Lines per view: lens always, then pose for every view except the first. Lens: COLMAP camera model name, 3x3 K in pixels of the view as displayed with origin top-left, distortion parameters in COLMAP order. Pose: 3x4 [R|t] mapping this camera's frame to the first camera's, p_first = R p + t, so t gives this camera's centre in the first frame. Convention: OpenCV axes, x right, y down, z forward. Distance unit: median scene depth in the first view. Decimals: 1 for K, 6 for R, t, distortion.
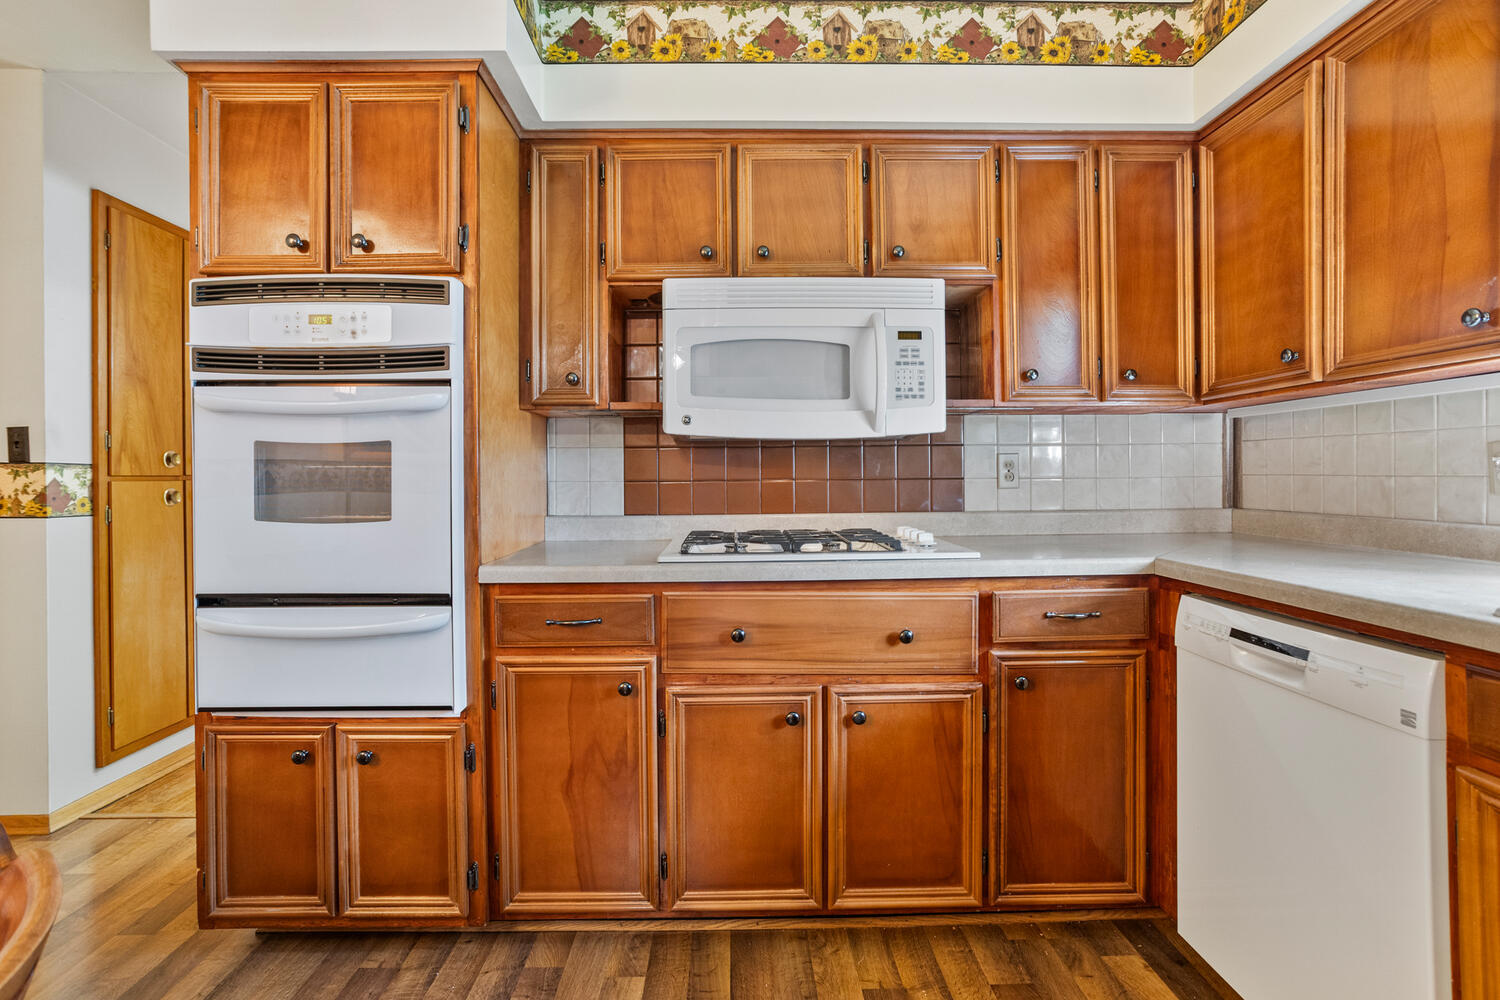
lens RADIAL K [[738.1, 0, 748.5], [0, 738.1, 475.6], [0, 0, 1]] dist [-0.039623, 0.023086]
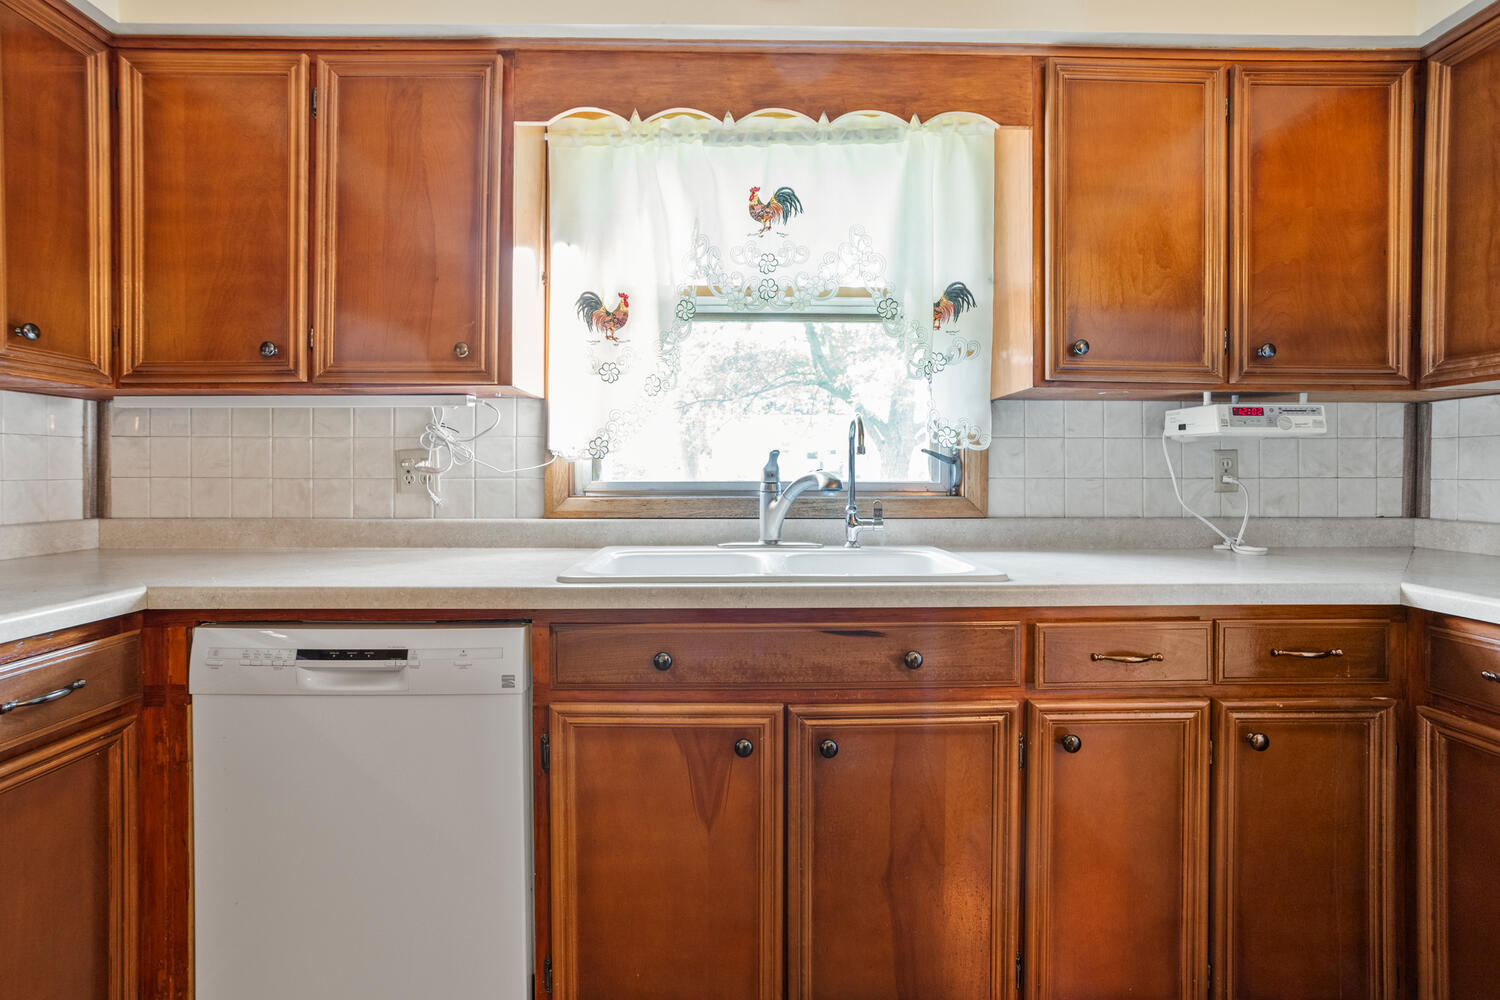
lens RADIAL K [[738.1, 0, 736.4], [0, 738.1, 481.2], [0, 0, 1]] dist [-0.039623, 0.023086]
pose [[0.006752, -0.002823, 0.999973, -0.183994], [0.000602, 0.999996, 0.002819, 0.002014], [-0.999977, 0.000583, 0.006753, 0.389154]]
